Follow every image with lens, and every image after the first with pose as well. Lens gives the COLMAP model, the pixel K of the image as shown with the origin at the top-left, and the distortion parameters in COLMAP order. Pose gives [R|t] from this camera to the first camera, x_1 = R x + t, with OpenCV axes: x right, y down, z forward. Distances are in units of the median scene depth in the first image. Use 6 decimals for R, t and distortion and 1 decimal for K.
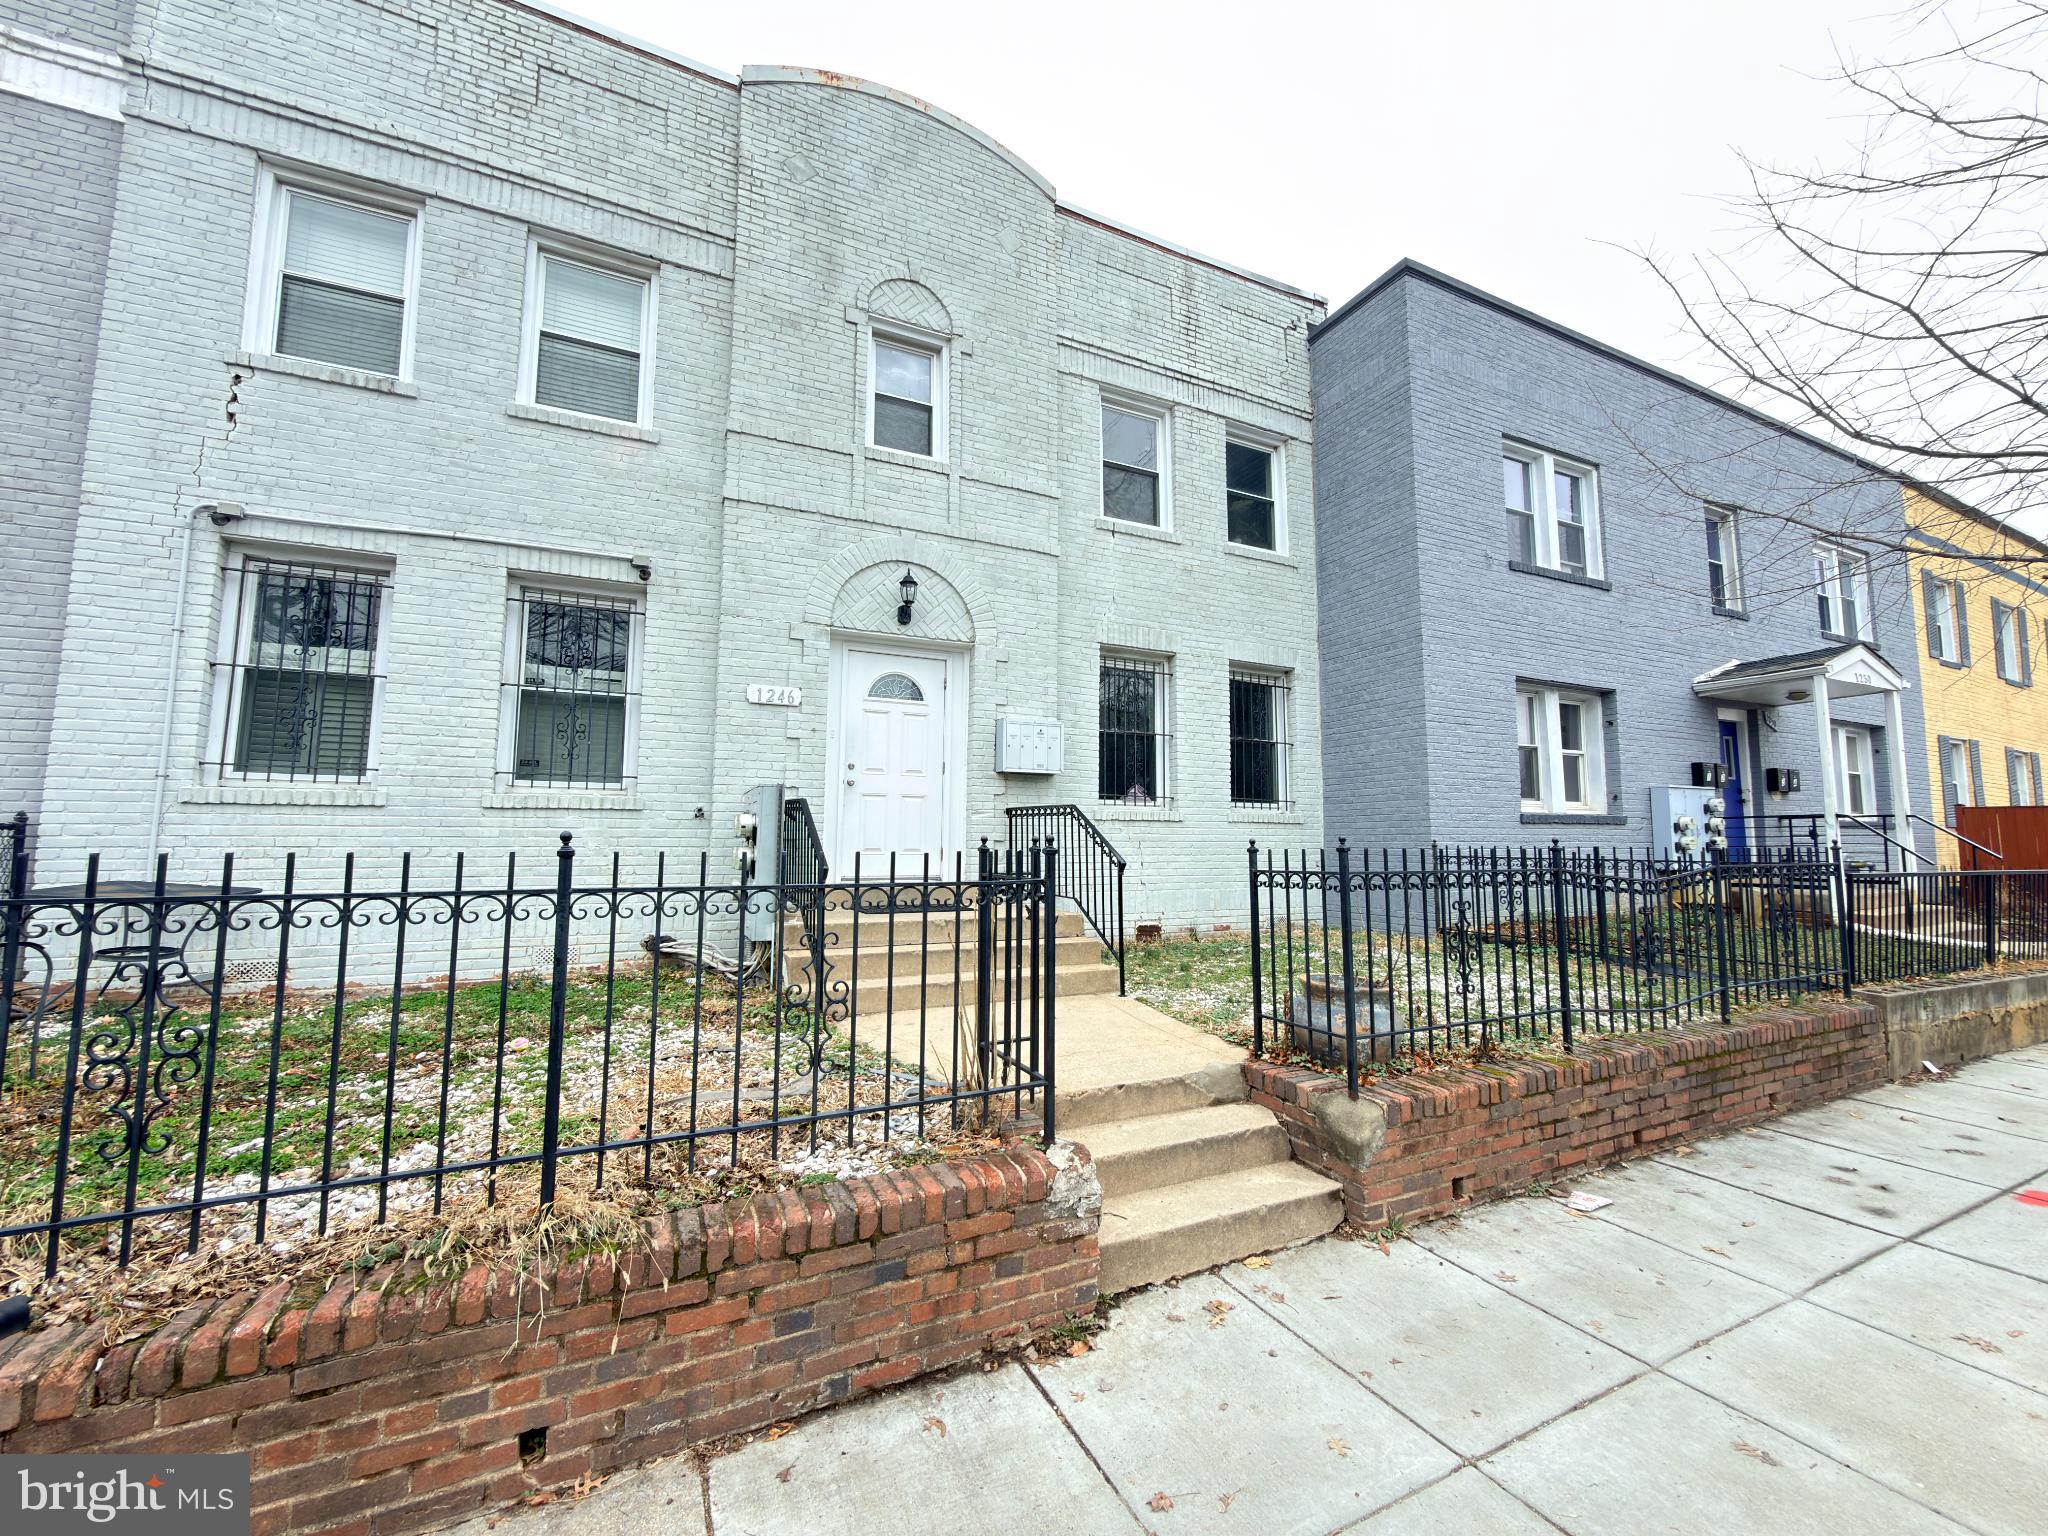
lens RADIAL K [[822.3, 0, 1027.6], [0, 822.3, 769.5], [0, 0, 1]] dist [-0.003215, 0.003492]
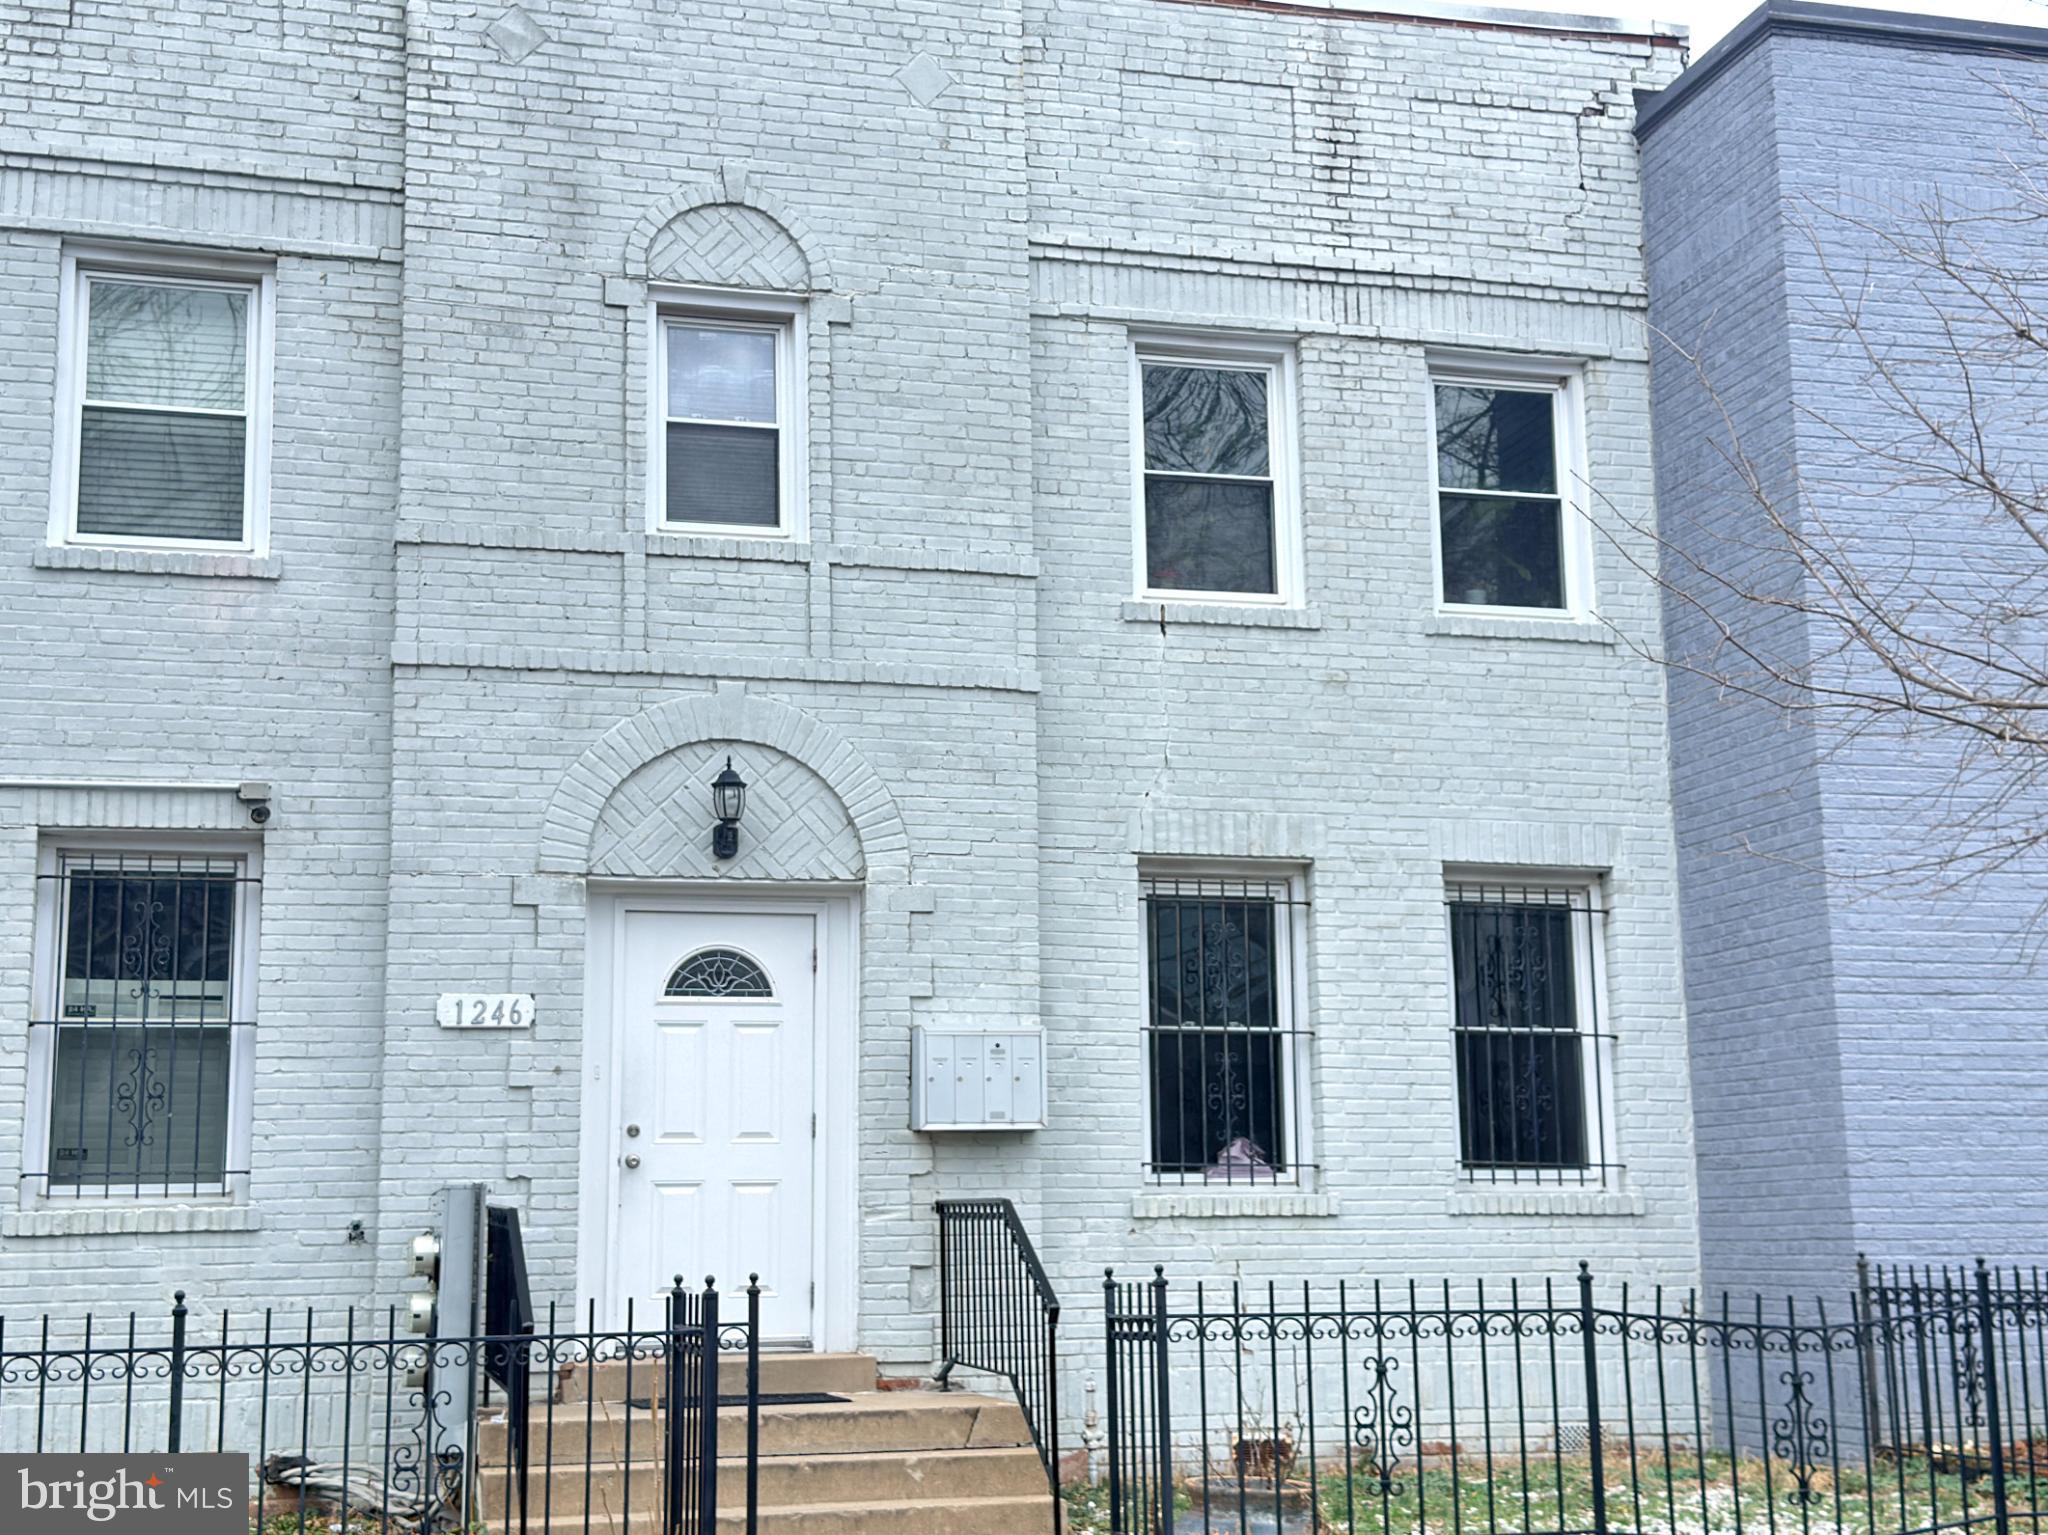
lens RADIAL K [[2740.6, 0, 1037.3], [0, 2740.6, 784.3], [0, 0, 1]] dist [0.095610, 0.000000]
pose [[0.985087, -0.047536, -0.165359, 0.346695], [0.034530, 0.996143, -0.080661, -0.074894], [0.168556, 0.073748, 0.982929, -0.718359]]
